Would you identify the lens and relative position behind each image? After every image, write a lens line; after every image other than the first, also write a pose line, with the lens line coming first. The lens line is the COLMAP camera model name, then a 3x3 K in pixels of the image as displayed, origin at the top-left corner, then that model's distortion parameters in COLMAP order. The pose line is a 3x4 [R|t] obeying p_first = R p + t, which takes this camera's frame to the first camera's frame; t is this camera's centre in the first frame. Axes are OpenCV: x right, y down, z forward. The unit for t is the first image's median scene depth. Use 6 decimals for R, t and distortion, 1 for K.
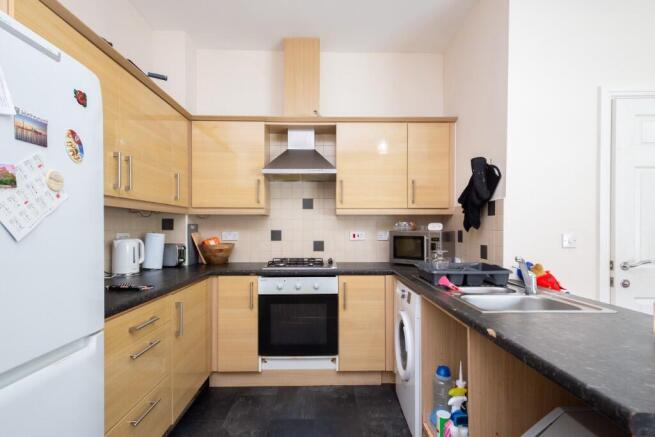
lens RADIAL K [[324.1, 0, 327.3], [0, 324.1, 230.1], [0, 0, 1]] dist [0.009406, -0.000046]
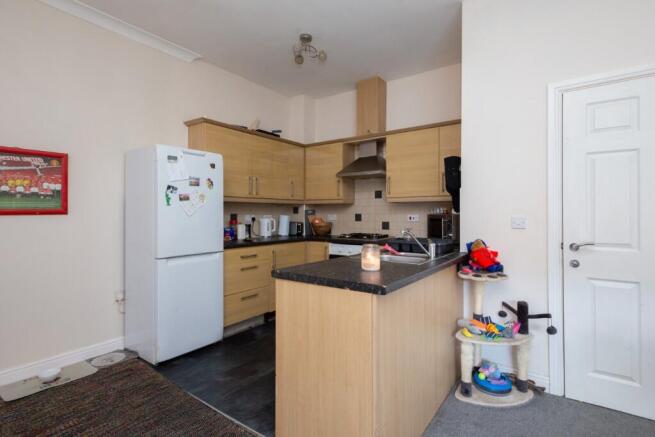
lens RADIAL K [[322.5, 0, 327.2], [0, 322.5, 211.9], [0, 0, 1]] dist [0.002983, -0.000132]
pose [[0.799285, -0.003049, -0.600944, 0.710307], [-0.002425, 0.999963, -0.008299, 0.004766], [0.600947, 0.008090, 0.799248, -0.260267]]
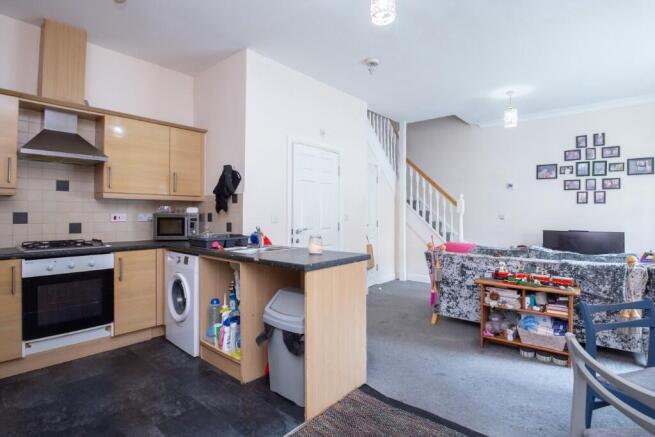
lens RADIAL K [[333.4, 0, 325.1], [0, 333.4, 209.8], [0, 0, 1]] dist [-0.016505, -0.000415]
pose [[0.667199, 0.009546, 0.744818, -0.333378], [-0.000581, 0.999924, -0.012295, 0.005406], [-0.744879, 0.007770, 0.667154, -0.324429]]
